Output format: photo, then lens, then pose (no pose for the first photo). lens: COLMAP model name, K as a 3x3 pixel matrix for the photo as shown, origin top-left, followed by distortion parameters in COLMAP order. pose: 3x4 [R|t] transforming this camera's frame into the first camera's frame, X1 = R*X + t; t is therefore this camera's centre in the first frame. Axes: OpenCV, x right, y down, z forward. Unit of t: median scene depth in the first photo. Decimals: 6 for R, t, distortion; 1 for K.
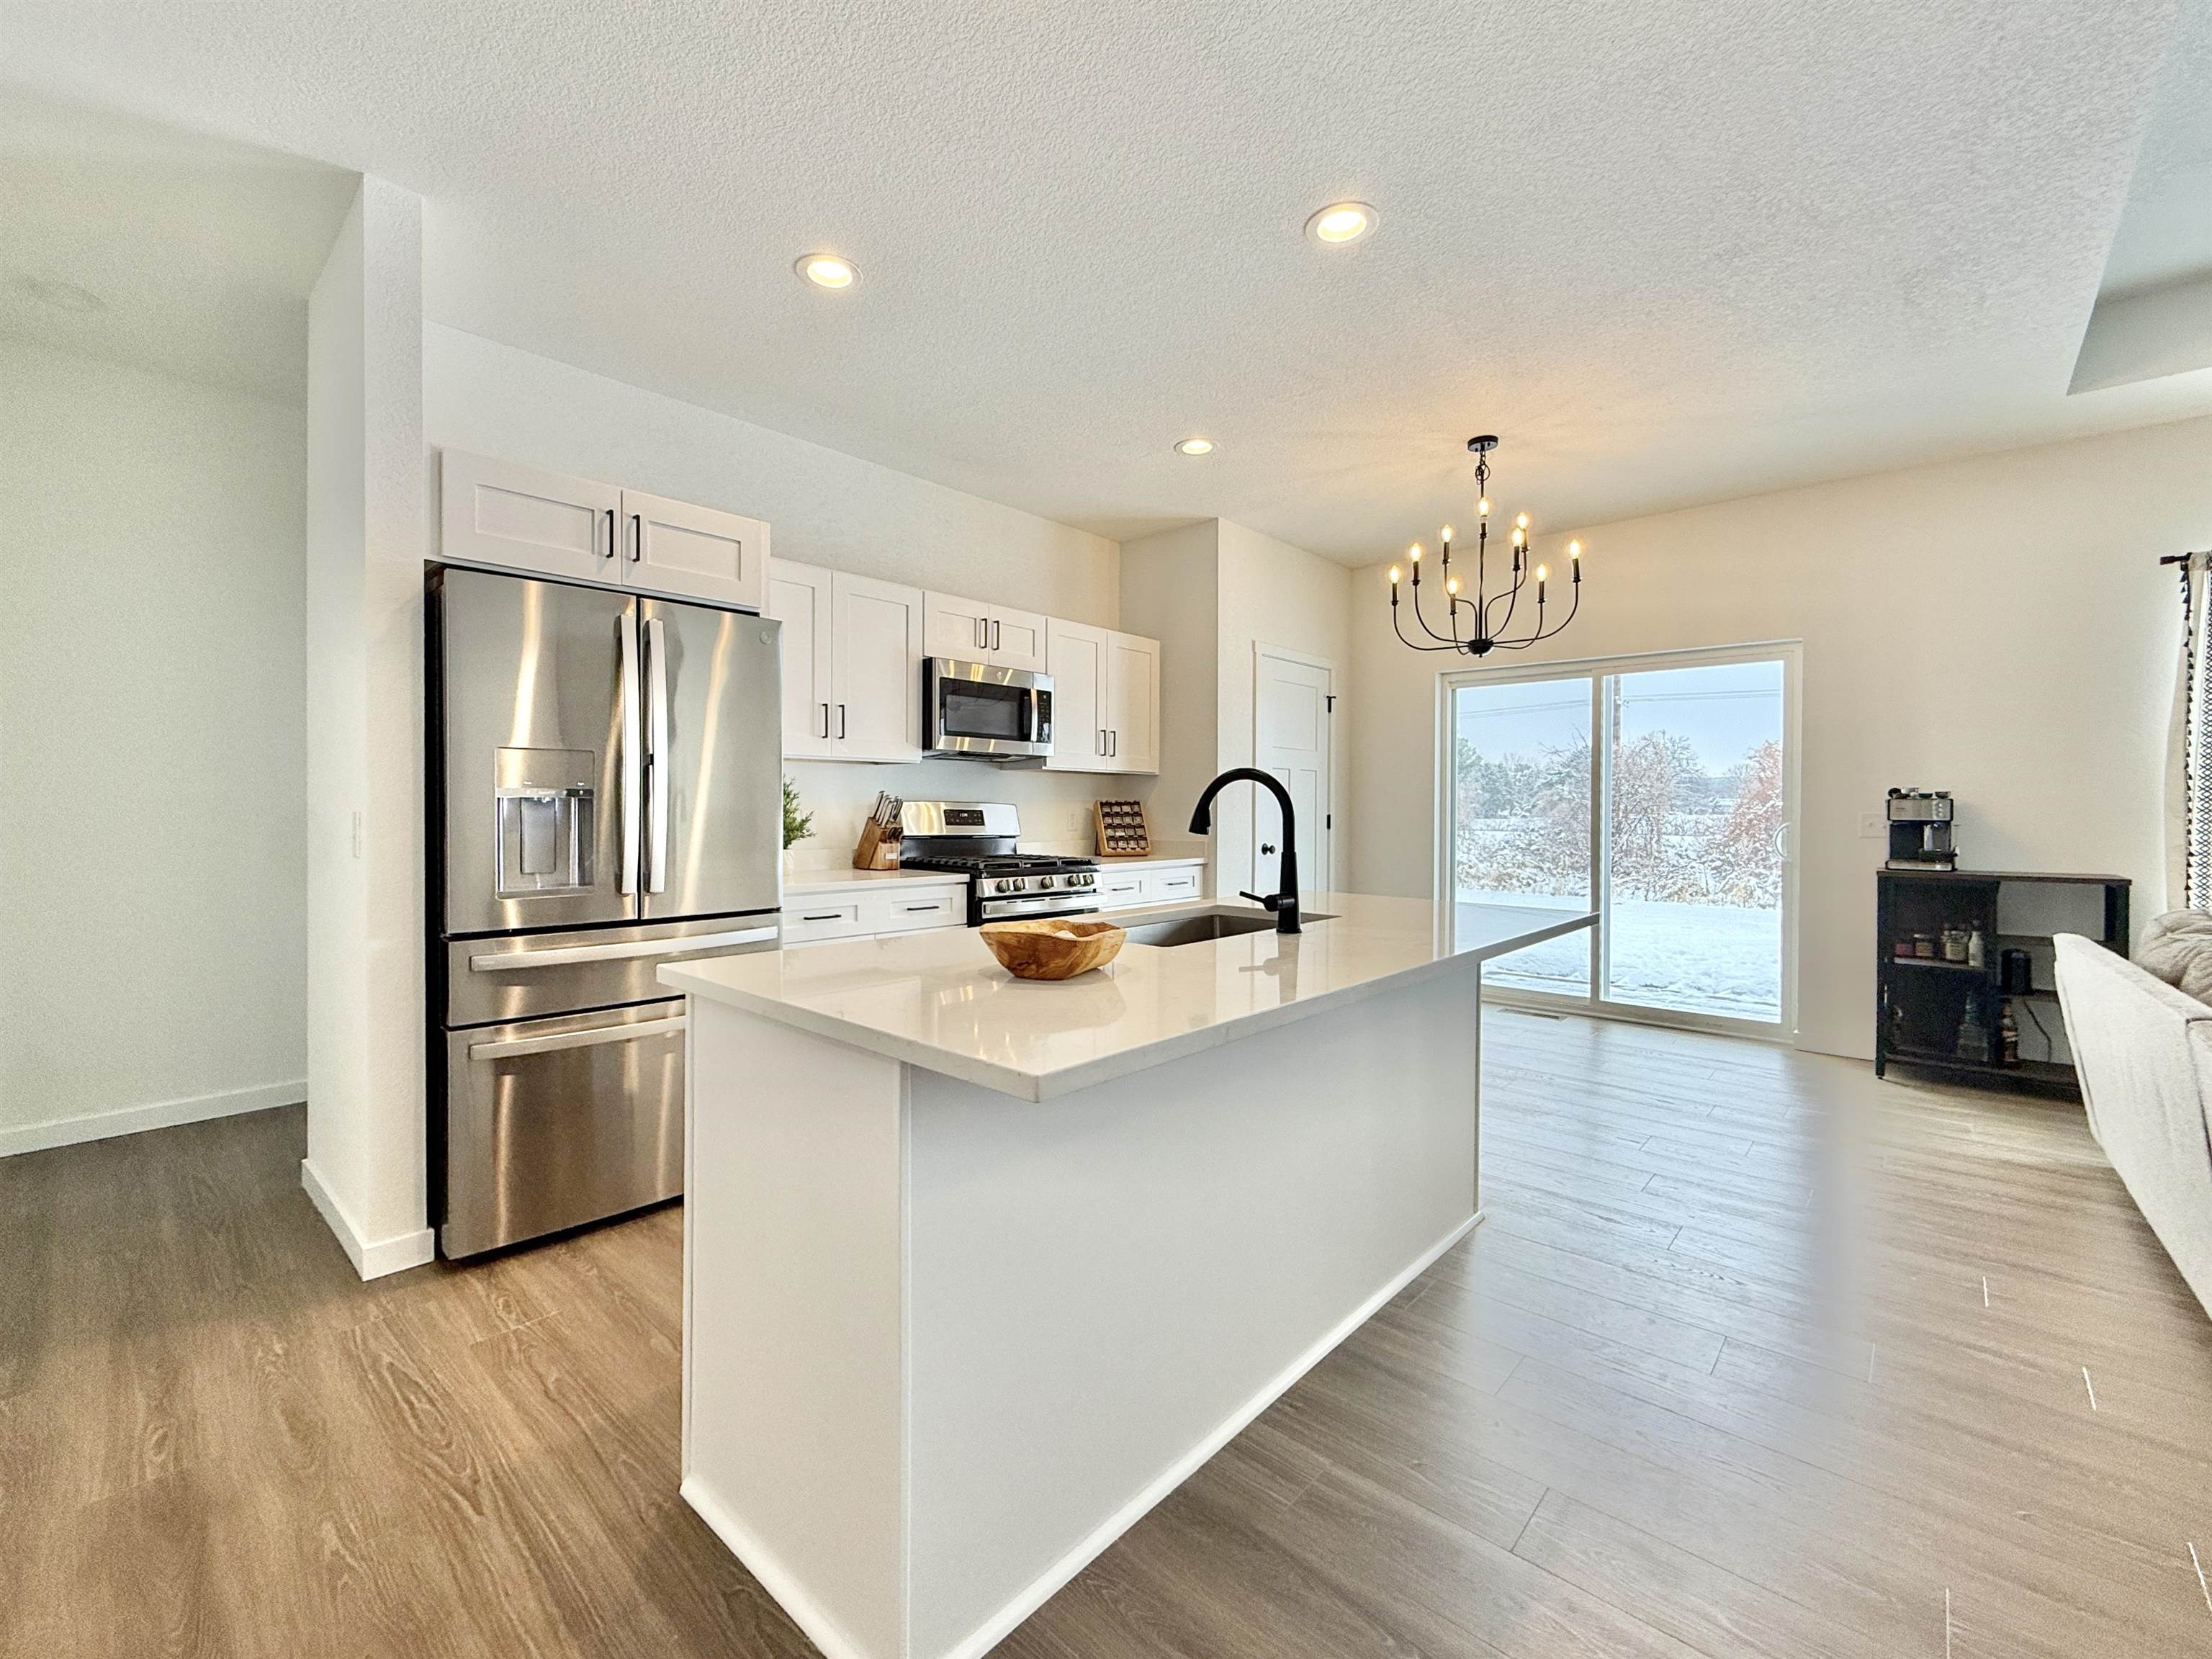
lens RADIAL K [[934.9, 0, 1073.6], [0, 934.9, 818.7], [0, 0, 1]] dist [0.002332, -0.000188]
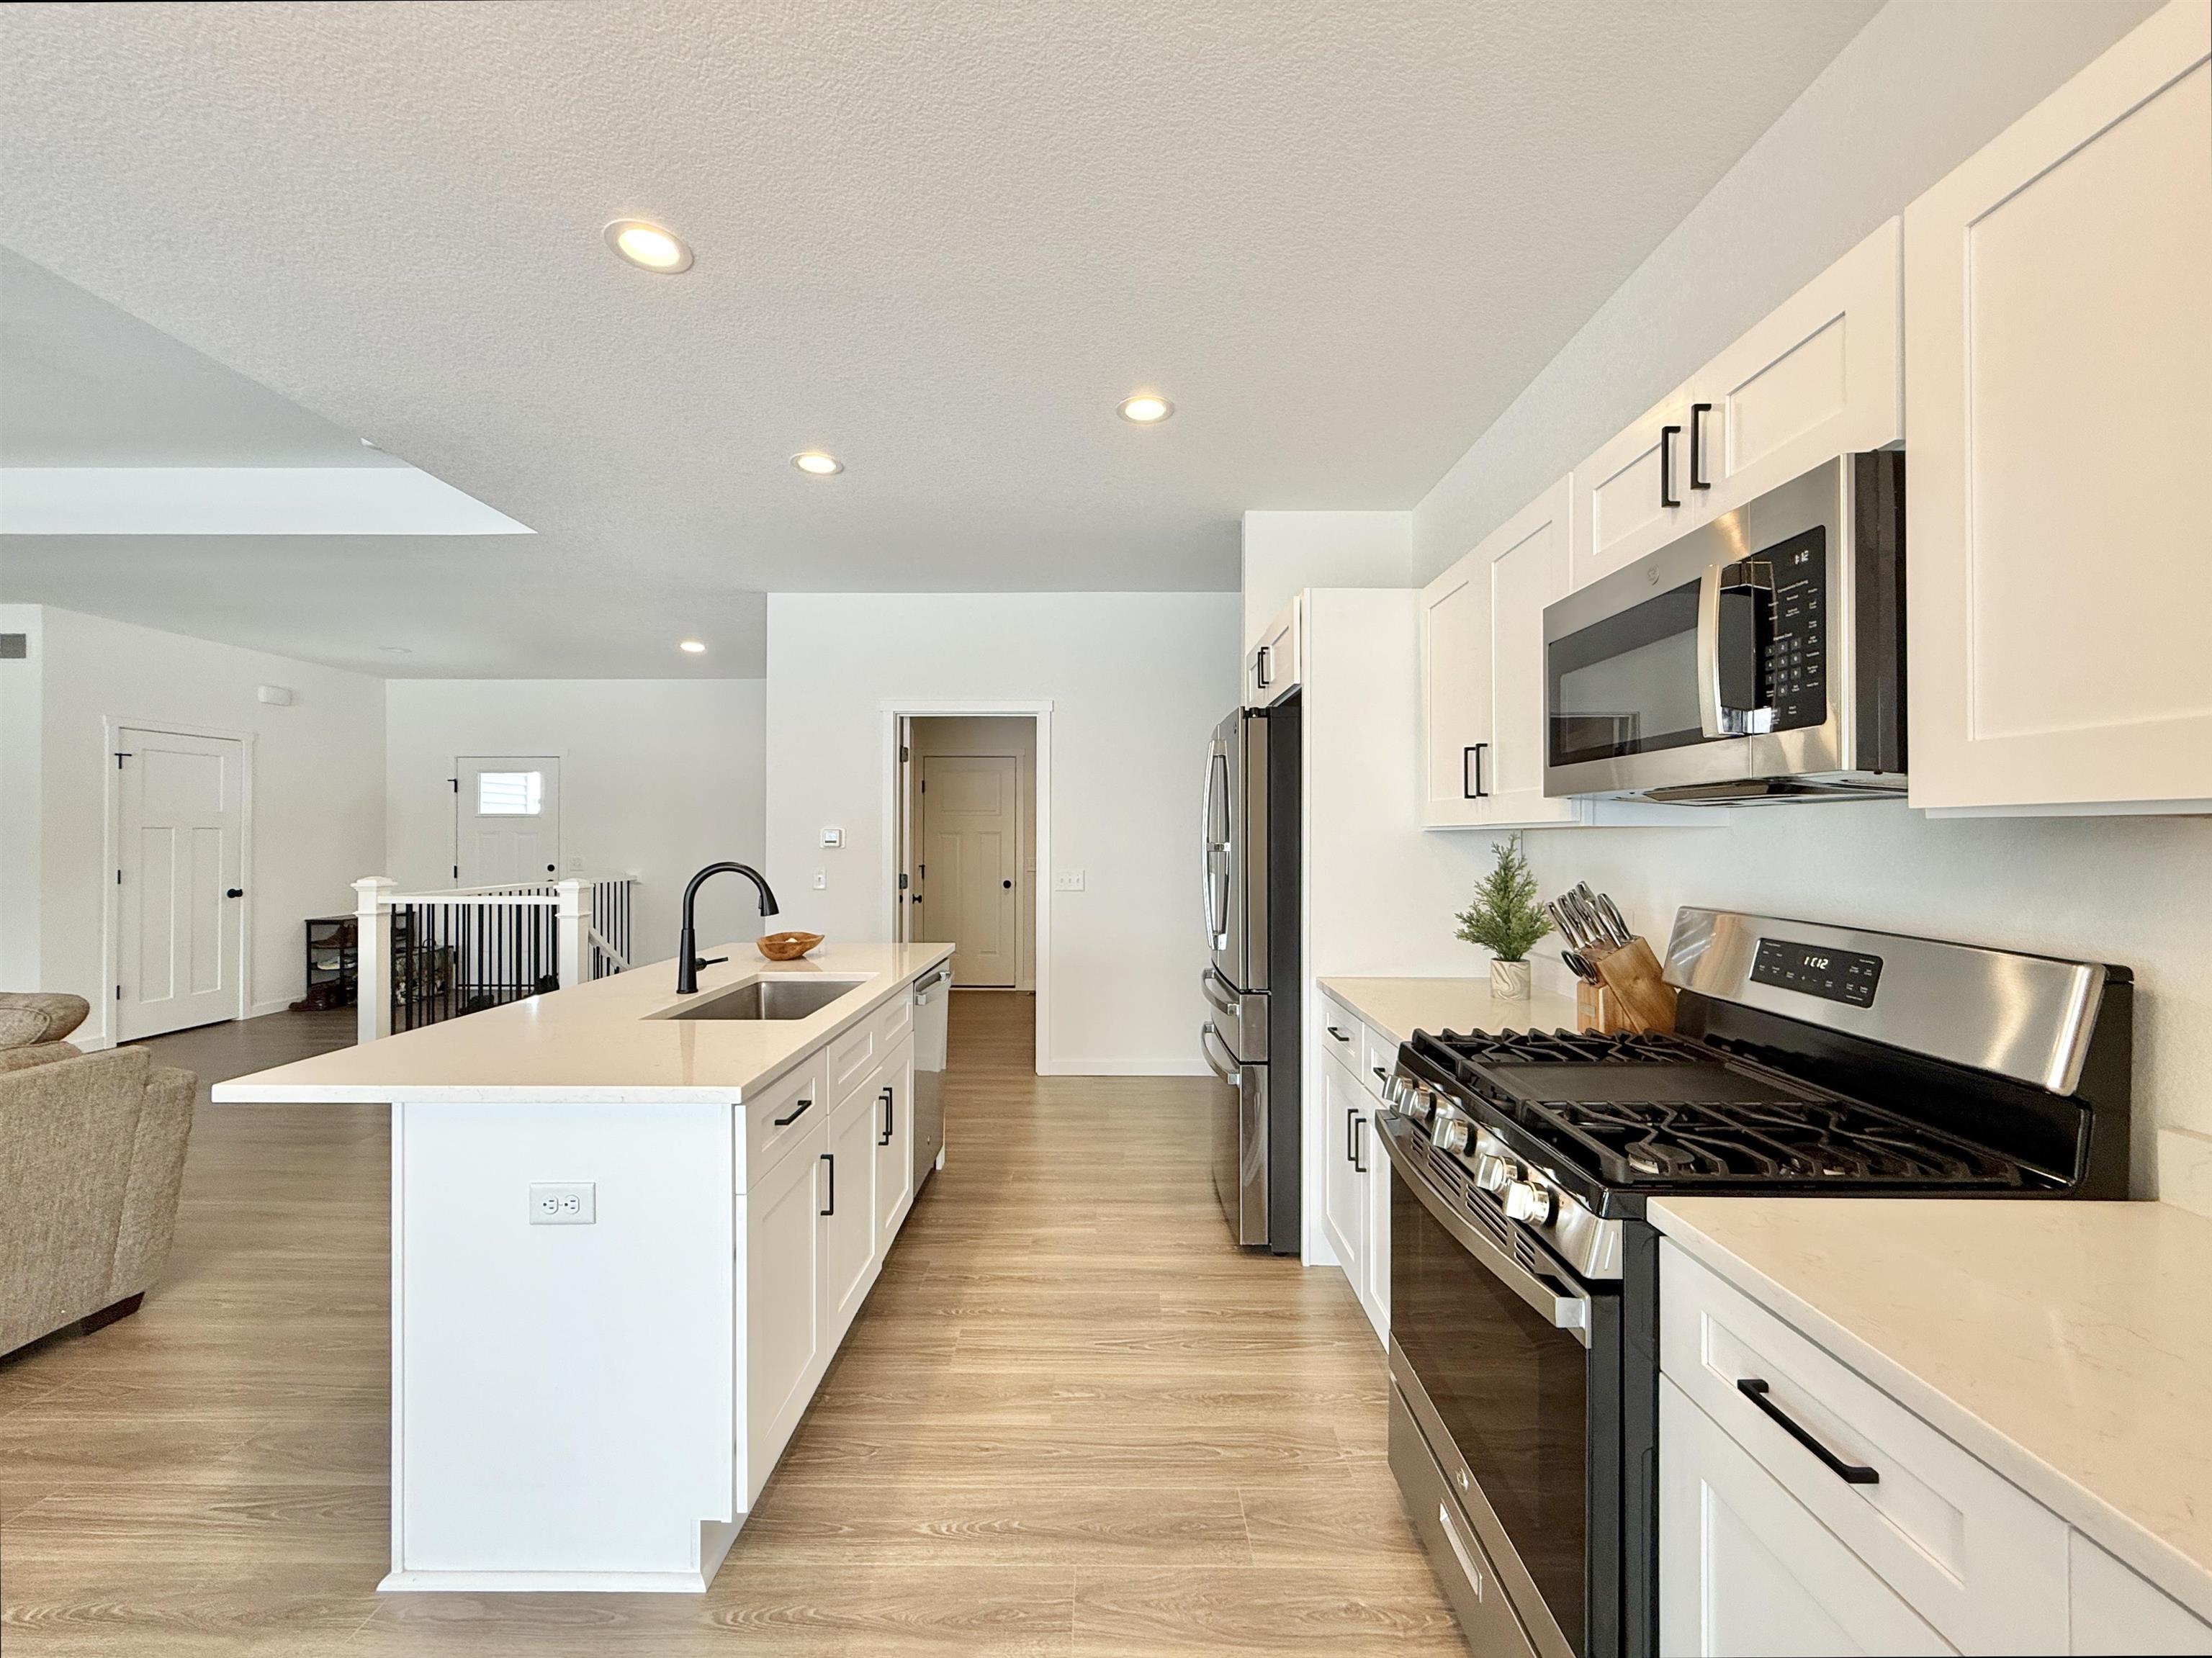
lens RADIAL K [[885.4, 0, 1096.0], [0, 885.4, 833.4], [0, 0, 1]] dist [-0.000508, -0.000136]
pose [[-0.741386, -0.008660, -0.671023, 0.323242], [-0.012383, 0.999923, 0.000777, -0.052787], [0.670964, 0.008886, -0.741436, 1.174283]]
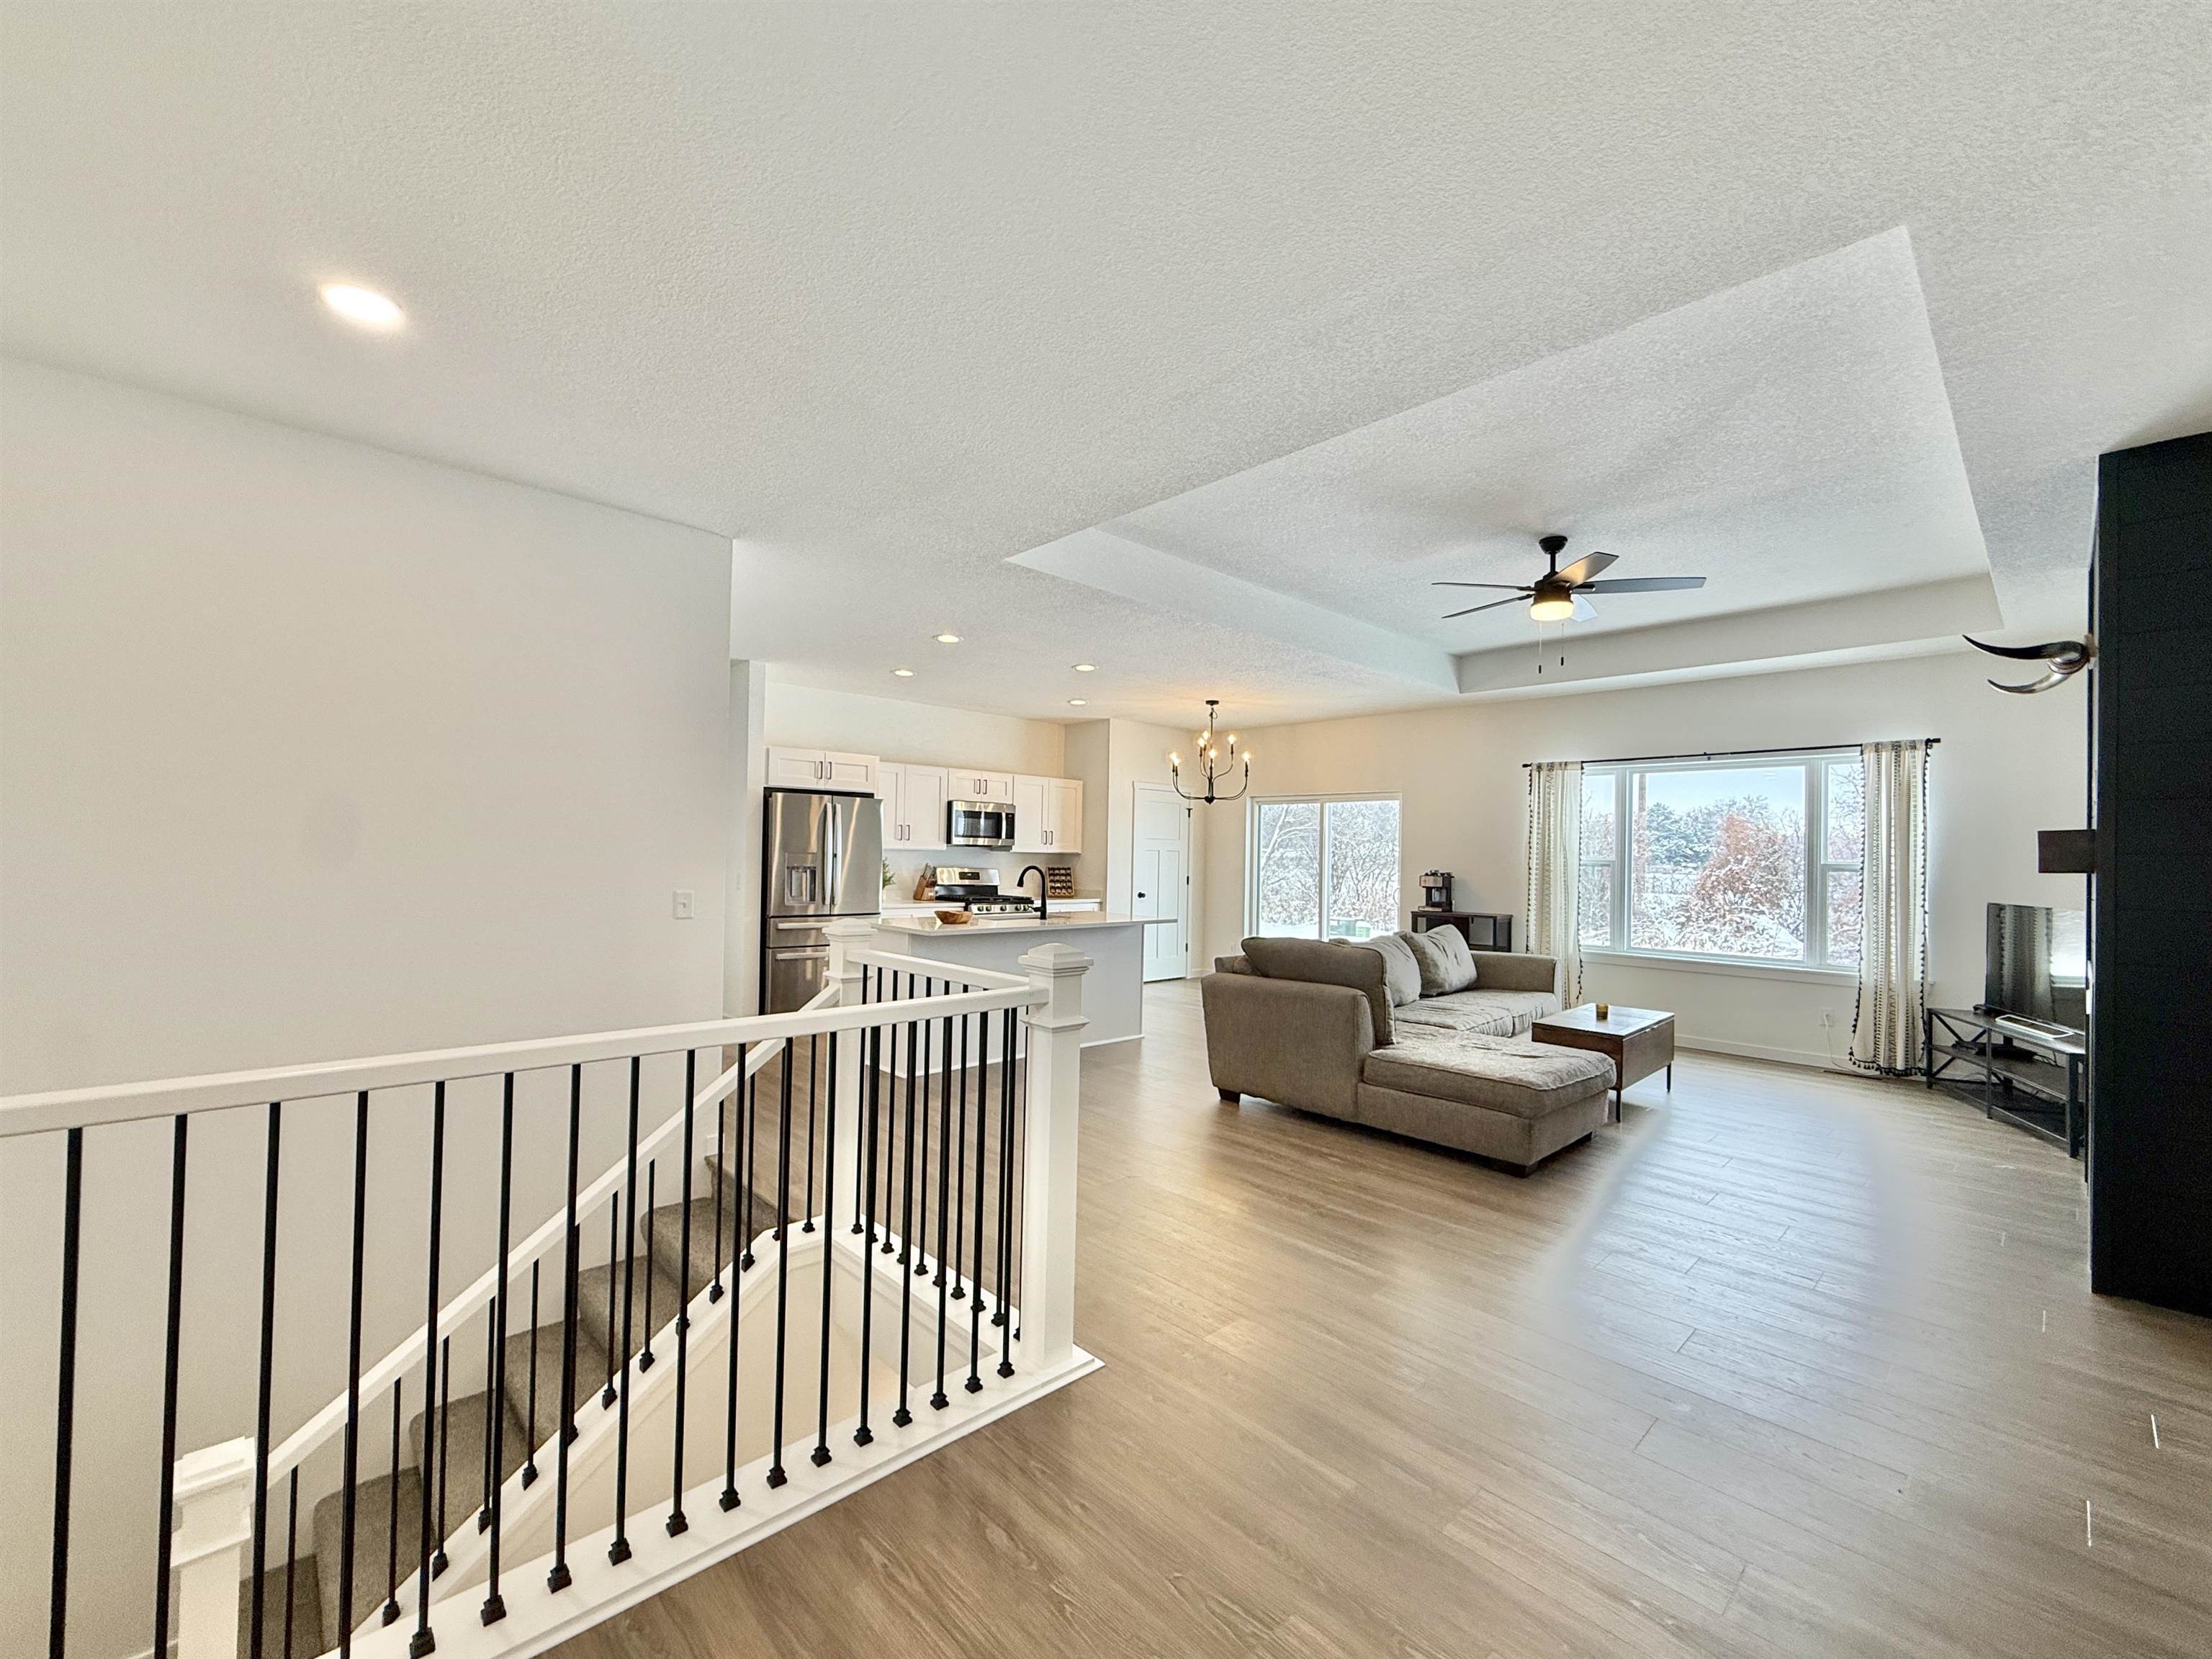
lens RADIAL K [[900.5, 0, 1076.3], [0, 900.5, 845.9], [0, 0, 1]] dist [0.000346, -0.000045]
pose [[0.996388, 0.015562, -0.083476, 0.301643], [-0.017452, 0.999607, -0.021958, -0.029718], [0.083102, 0.023335, 0.996268, -1.008096]]
